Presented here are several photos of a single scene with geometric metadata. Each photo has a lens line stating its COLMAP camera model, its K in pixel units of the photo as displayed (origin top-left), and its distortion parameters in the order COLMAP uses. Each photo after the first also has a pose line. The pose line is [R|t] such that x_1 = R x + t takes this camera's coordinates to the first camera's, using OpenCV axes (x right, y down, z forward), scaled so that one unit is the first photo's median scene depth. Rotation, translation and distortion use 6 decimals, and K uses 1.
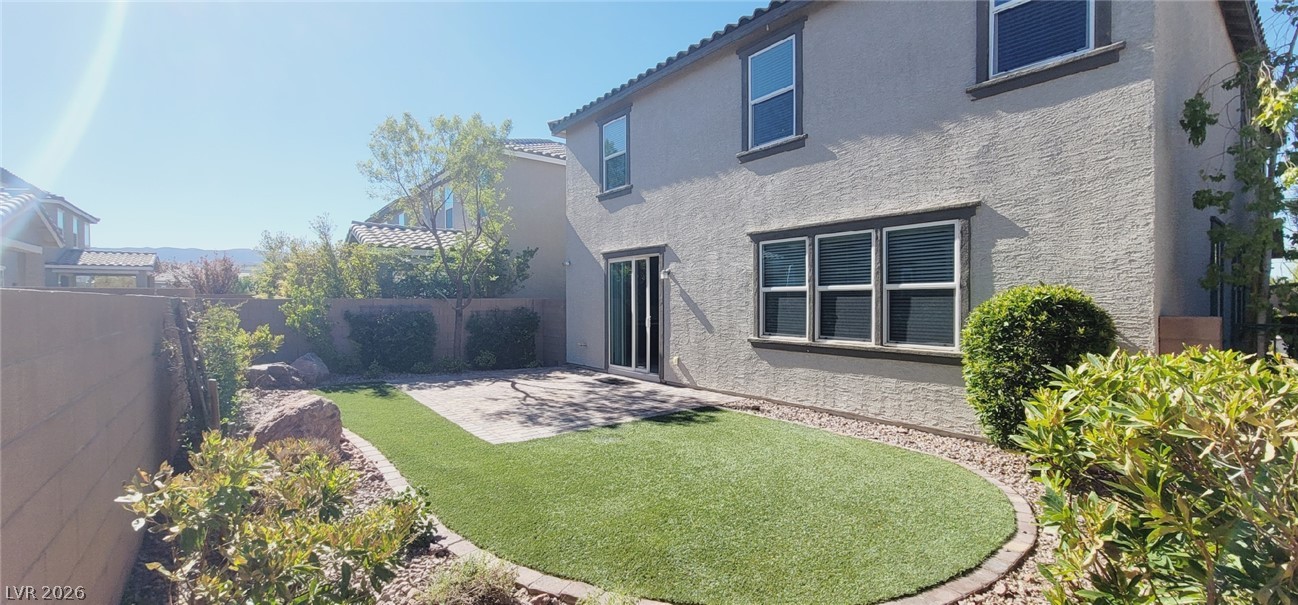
lens RADIAL K [[528.4, 0, 644.6], [0, 528.4, 296.8], [0, 0, 1]] dist [-0.014297, 0.000009]
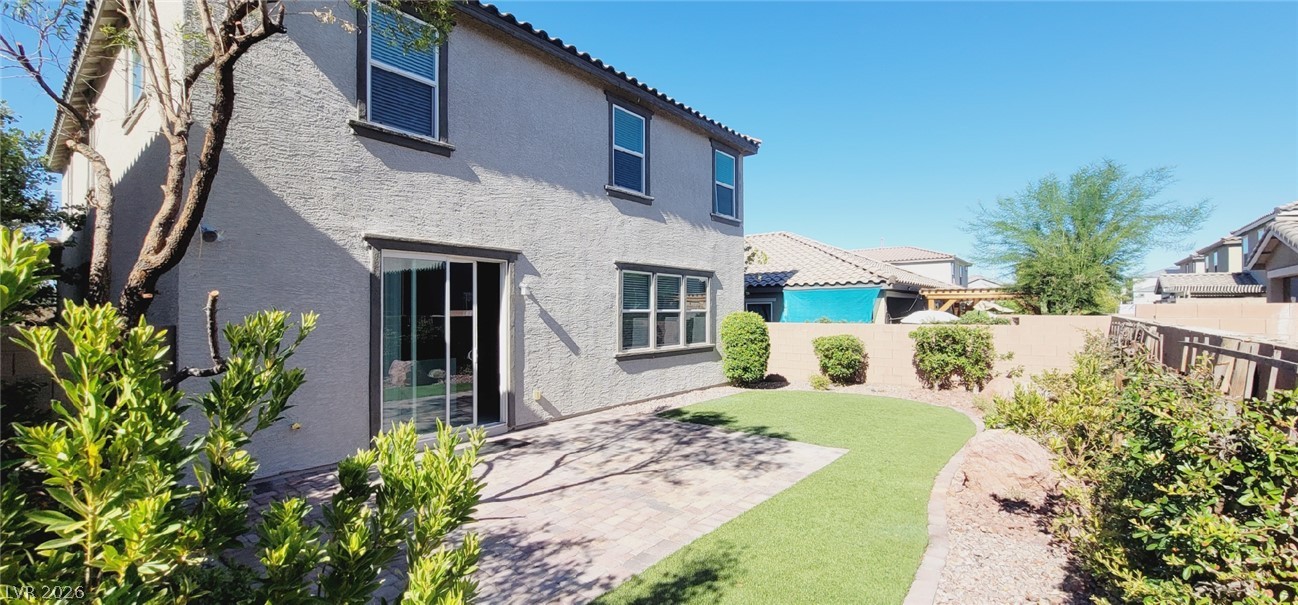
lens RADIAL K [[528.4, 0, 644.8], [0, 528.4, 311.8], [0, 0, 1]] dist [-0.014297, 0.000009]
pose [[-0.218346, 0.019027, 0.975686, -0.905208], [0.013579, 0.999772, -0.016458, 0.007956], [-0.975777, 0.009655, -0.218555, 1.175717]]
